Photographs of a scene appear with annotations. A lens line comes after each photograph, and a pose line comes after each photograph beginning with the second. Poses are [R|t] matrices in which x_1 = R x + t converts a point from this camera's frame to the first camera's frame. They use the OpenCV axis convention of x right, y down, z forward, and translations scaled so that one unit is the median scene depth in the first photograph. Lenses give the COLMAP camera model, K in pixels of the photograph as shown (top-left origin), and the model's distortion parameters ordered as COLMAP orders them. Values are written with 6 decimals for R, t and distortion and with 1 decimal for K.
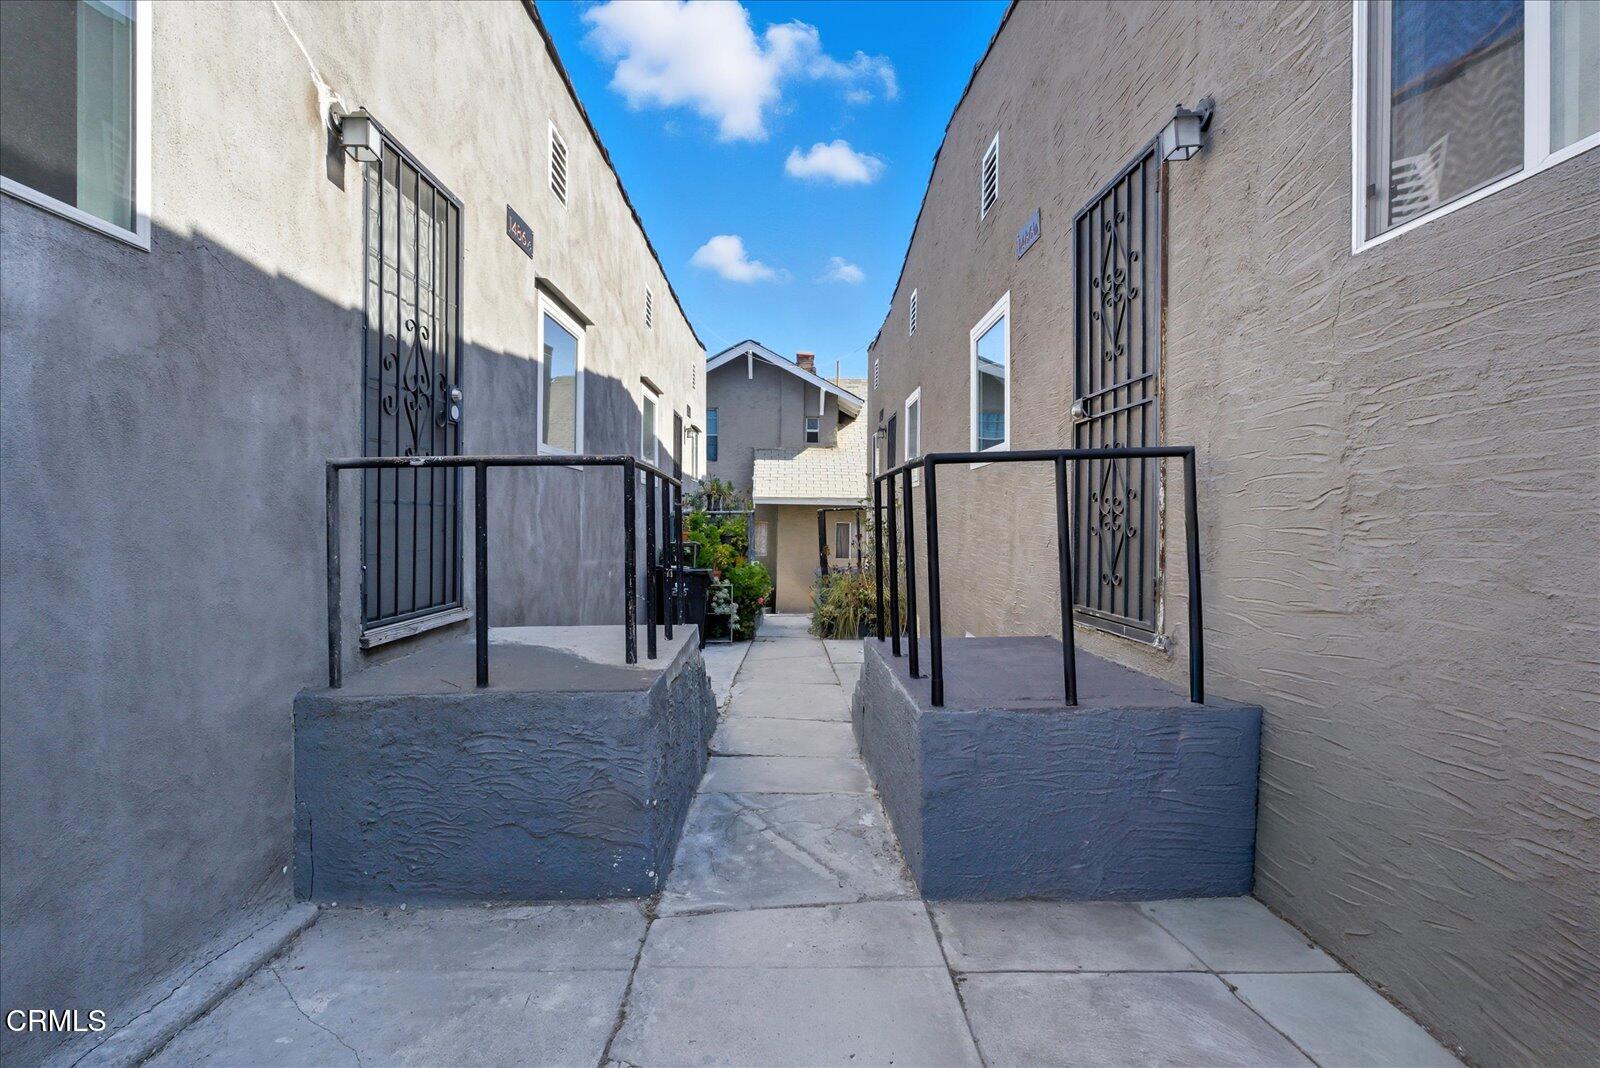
lens RADIAL K [[694.0, 0, 800.0], [0, 694.0, 534.0], [0, 0, 1]] dist [-0.015928, 0.005739]
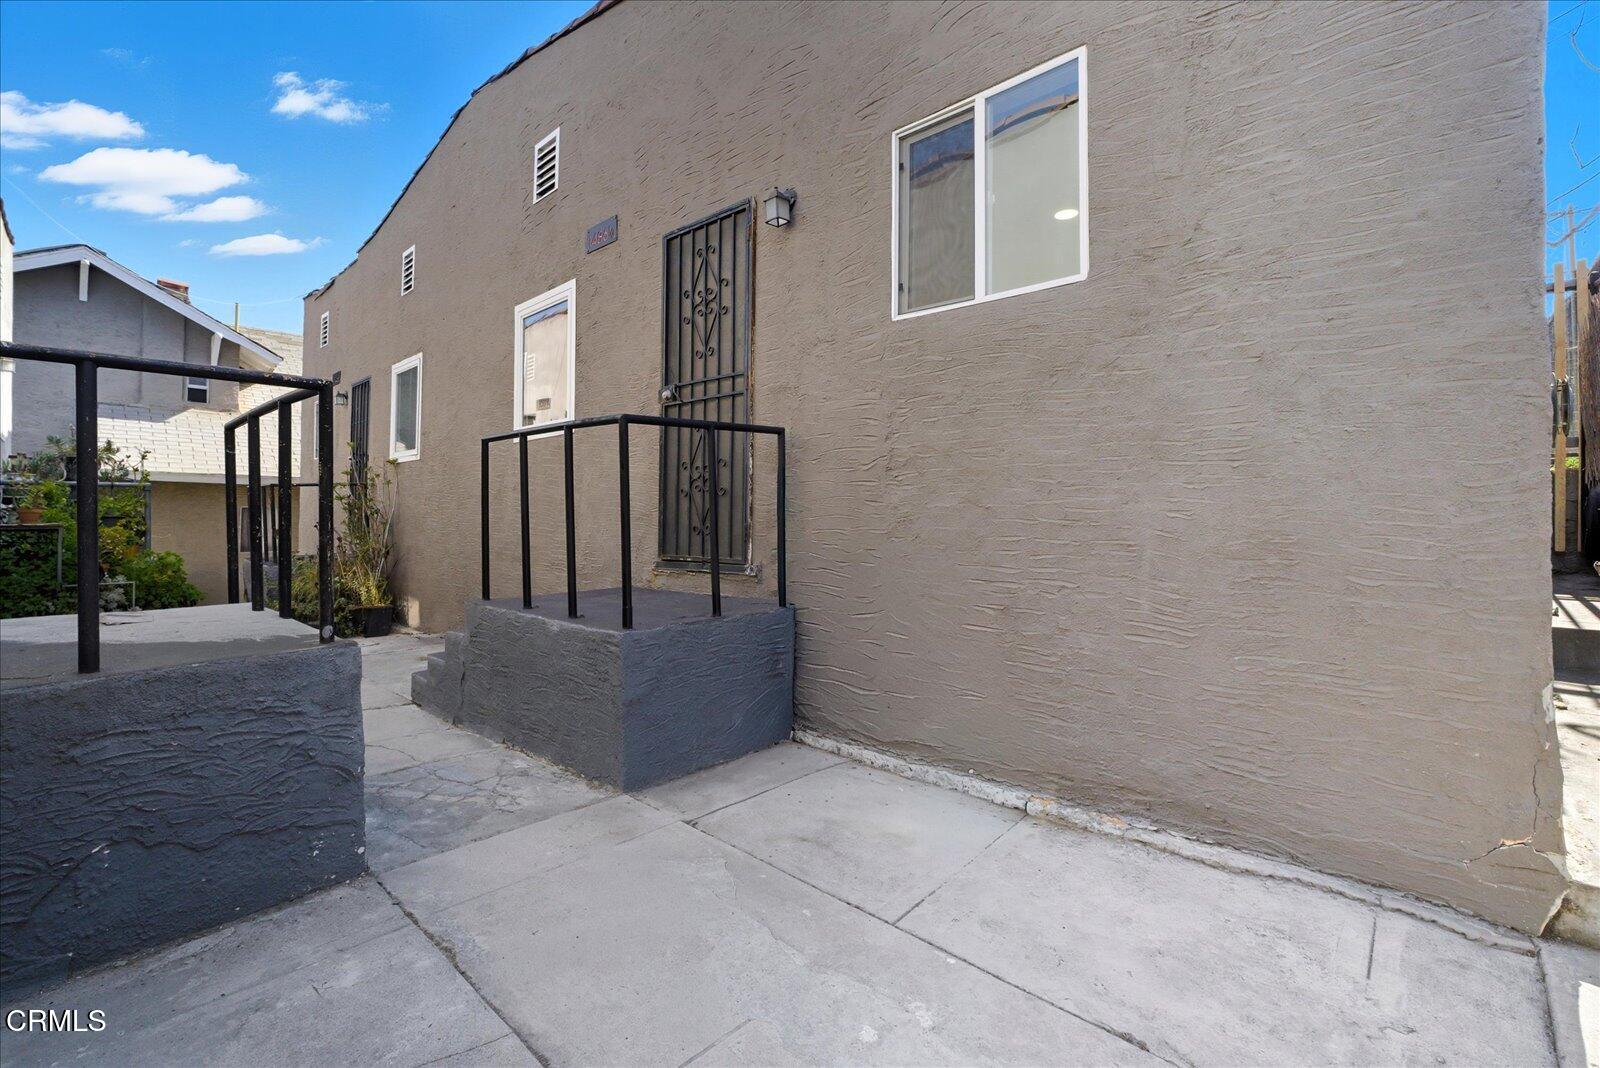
lens RADIAL K [[694.0, 0, 800.0], [0, 694.0, 534.0], [0, 0, 1]] dist [-0.015928, 0.005739]
pose [[0.695979, -0.017910, 0.717839, -0.407889], [0.011574, 0.999839, 0.013725, 0.068101], [-0.717969, -0.001243, 0.696074, -0.028111]]
